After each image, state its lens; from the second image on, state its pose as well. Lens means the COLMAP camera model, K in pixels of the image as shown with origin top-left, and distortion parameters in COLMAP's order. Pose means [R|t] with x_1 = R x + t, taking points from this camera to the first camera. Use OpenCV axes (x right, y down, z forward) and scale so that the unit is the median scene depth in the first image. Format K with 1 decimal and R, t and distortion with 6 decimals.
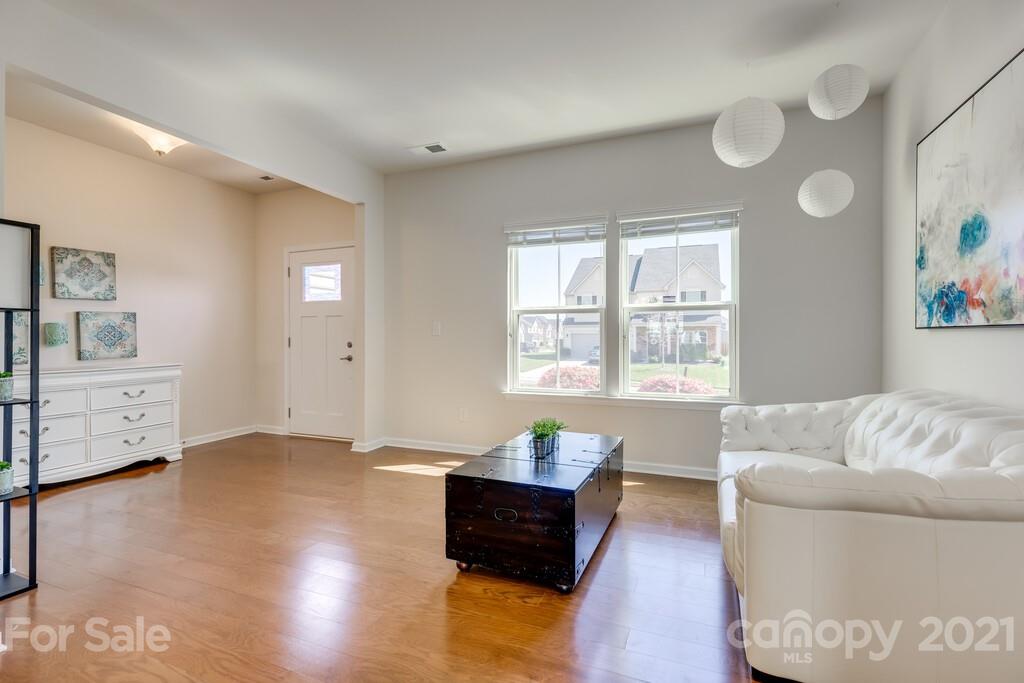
lens RADIAL K [[458.7, 0, 514.0], [0, 458.7, 339.7], [0, 0, 1]] dist [0.001340, -0.000017]
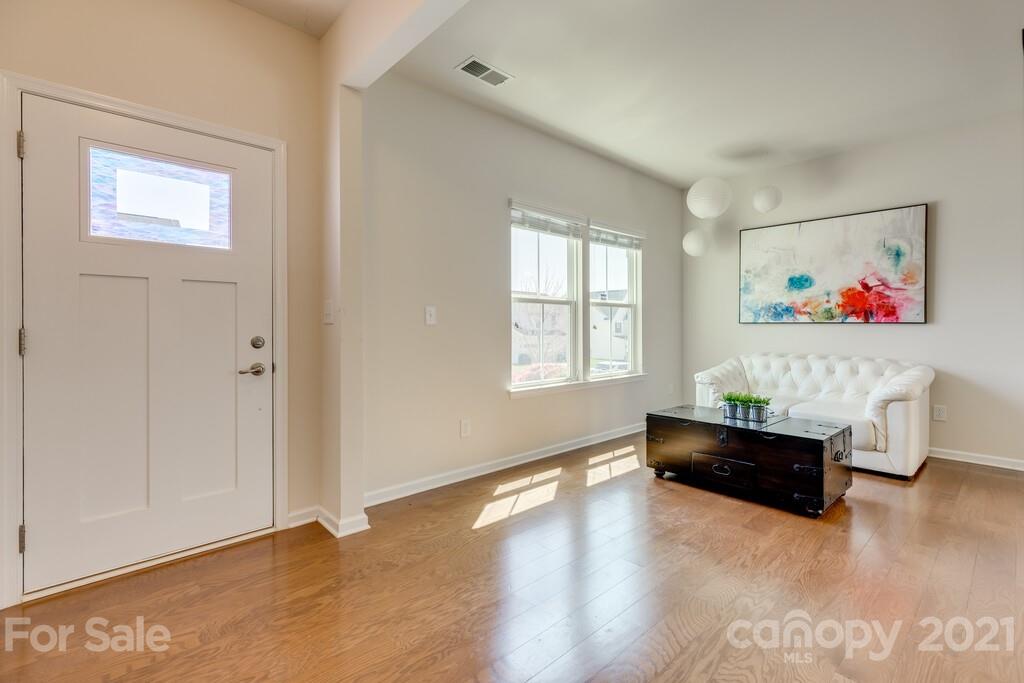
lens RADIAL K [[458.7, 0, 507.2], [0, 458.7, 334.2], [0, 0, 1]] dist [0.001340, -0.000017]
pose [[0.434499, -0.009224, 0.900625, -0.811639], [0.008323, 0.999946, 0.006225, 0.000713], [-0.900634, 0.004791, 0.434552, 0.629959]]
